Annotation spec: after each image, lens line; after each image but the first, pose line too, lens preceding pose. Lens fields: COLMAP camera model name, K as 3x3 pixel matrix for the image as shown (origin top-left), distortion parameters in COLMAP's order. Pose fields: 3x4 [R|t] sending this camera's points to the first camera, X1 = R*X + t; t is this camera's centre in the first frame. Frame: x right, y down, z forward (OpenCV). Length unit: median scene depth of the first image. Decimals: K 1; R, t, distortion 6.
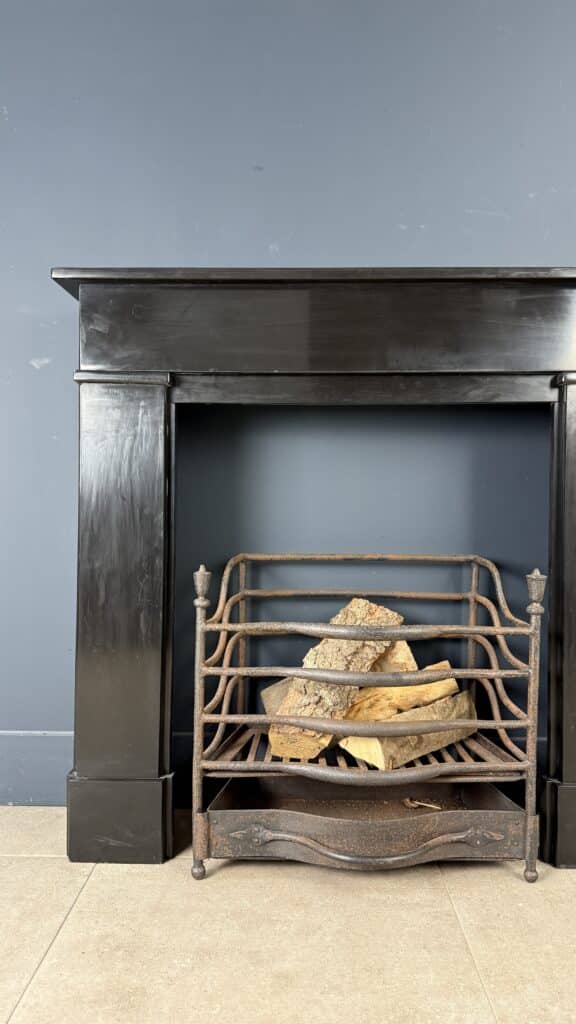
lens RADIAL K [[710.8, 0, 292.7], [0, 710.8, 511.4], [0, 0, 1]] dist [0.071621, -0.144663]
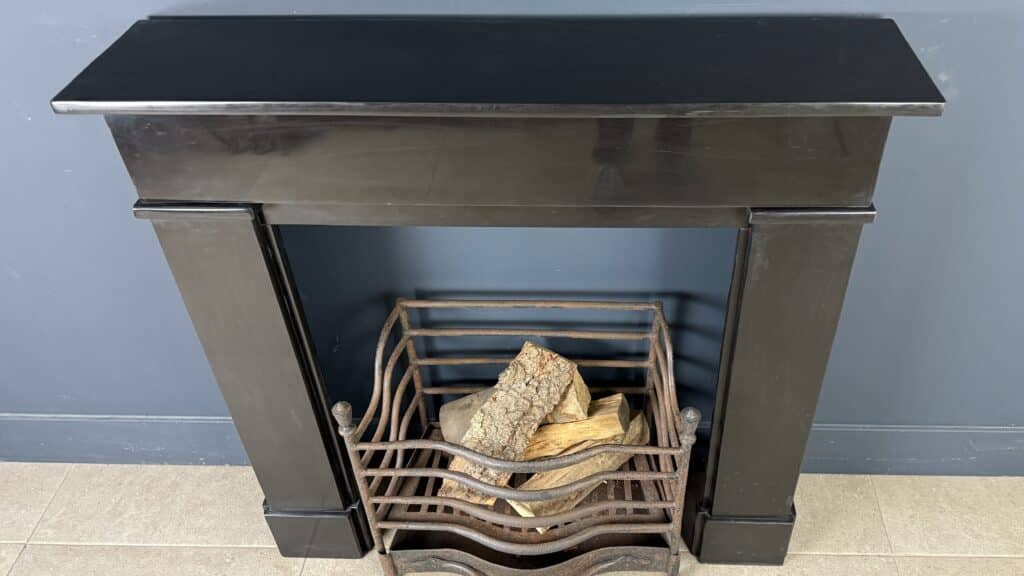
lens RADIAL K [[710.8, 0, 575.5], [0, 710.8, 286.2], [0, 0, 1]] dist [0.071621, -0.144663]
pose [[0.999962, -0.007195, -0.004832, 0.172977], [0.008649, 0.792307, 0.610062, -0.563312], [-0.000561, -0.610081, 0.792339, 0.338531]]
